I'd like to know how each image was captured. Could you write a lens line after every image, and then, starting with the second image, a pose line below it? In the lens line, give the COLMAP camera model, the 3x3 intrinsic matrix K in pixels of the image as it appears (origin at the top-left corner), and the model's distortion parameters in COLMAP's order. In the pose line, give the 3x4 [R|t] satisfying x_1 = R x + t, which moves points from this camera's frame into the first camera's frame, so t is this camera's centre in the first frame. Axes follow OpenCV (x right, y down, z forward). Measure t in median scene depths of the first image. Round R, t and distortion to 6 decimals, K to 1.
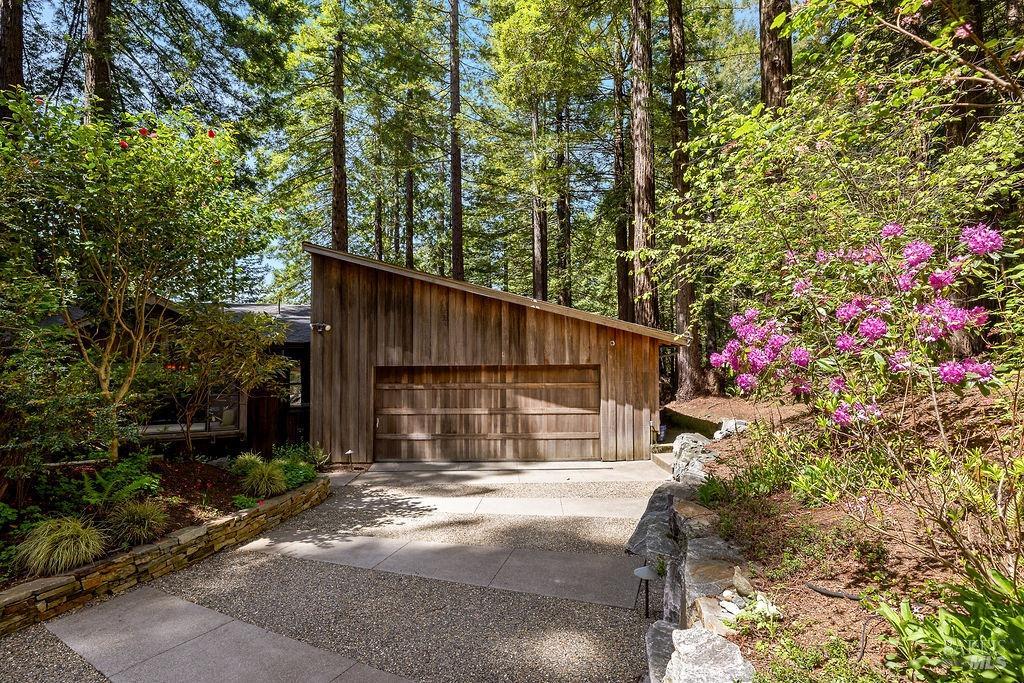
lens RADIAL K [[486.4, 0, 510.8], [0, 486.4, 341.4], [0, 0, 1]] dist [0.000149, -0.000036]
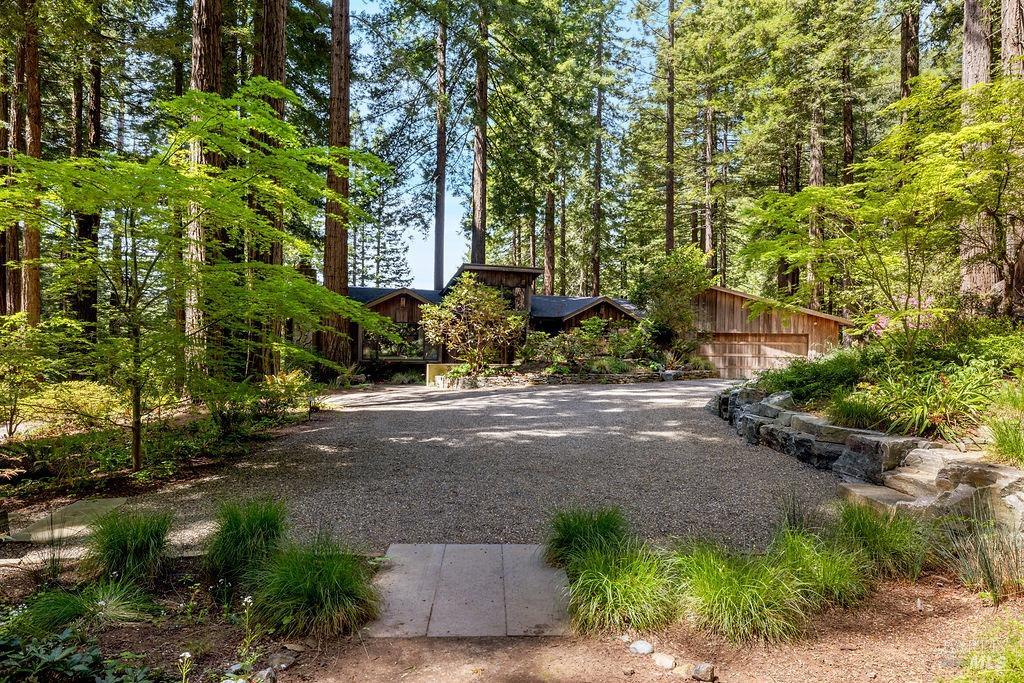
lens RADIAL K [[686.3, 0, 510.9], [0, 686.3, 343.6], [0, 0, 1]] dist [0.003230, 0.000924]
pose [[0.997718, 0.021535, -0.063992, -0.878277], [-0.019843, 0.999439, 0.026964, 0.035275], [0.064537, -0.025633, 0.997586, -1.961034]]
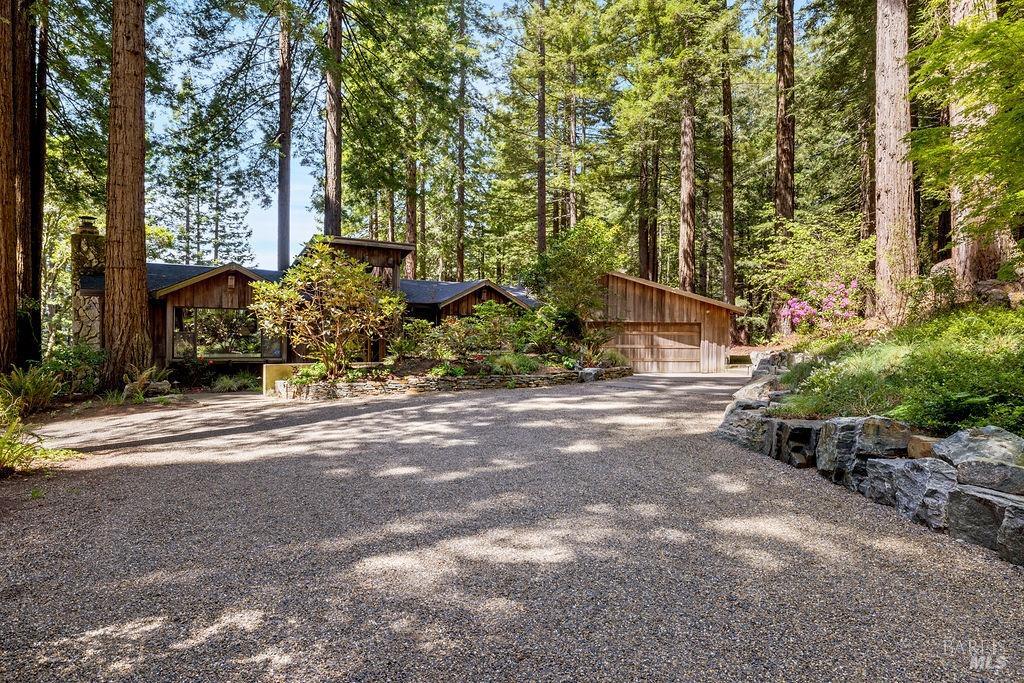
lens RADIAL K [[627.2, 0, 509.0], [0, 627.2, 338.5], [0, 0, 1]] dist [0.001138, 0.000031]
pose [[0.986015, 0.013320, 0.166121, -0.967786], [-0.018328, 0.999421, 0.028650, 0.052919], [-0.165643, -0.031294, 0.985689, -1.303480]]
